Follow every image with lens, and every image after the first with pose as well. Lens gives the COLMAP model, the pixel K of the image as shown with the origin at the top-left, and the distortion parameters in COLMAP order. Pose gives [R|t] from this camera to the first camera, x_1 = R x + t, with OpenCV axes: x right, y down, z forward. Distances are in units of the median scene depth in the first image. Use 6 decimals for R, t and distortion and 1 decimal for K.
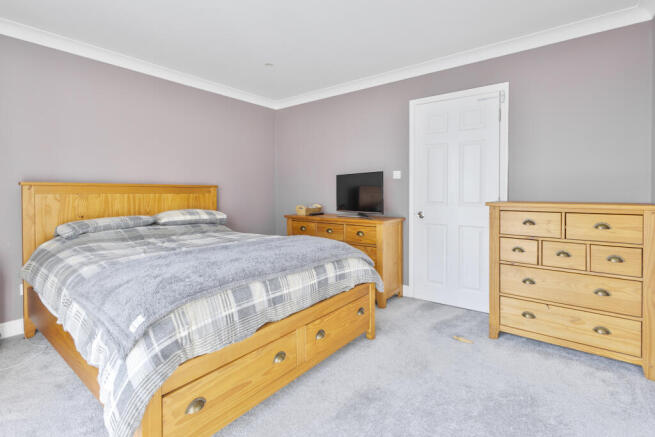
lens RADIAL K [[308.6, 0, 333.6], [0, 308.6, 193.4], [0, 0, 1]] dist [0.002423, 0.000325]
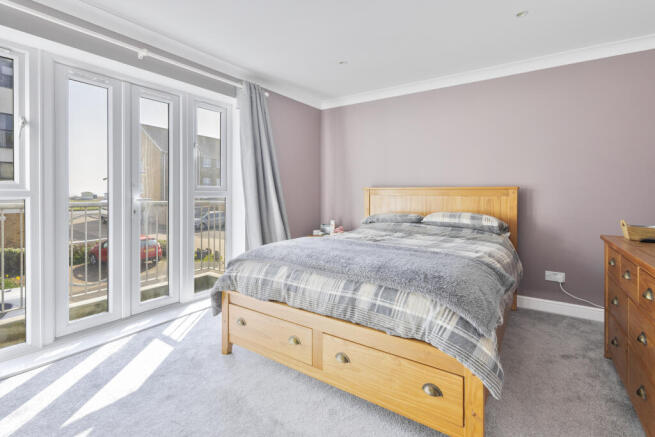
lens RADIAL K [[308.6, 0, 331.8], [0, 308.6, 196.1], [0, 0, 1]] dist [0.002423, 0.000325]
pose [[0.055020, 0.002257, -0.998483, 0.492893], [-0.006542, 0.999977, 0.001900, 0.001290], [0.998464, 0.006428, 0.055033, 0.555462]]
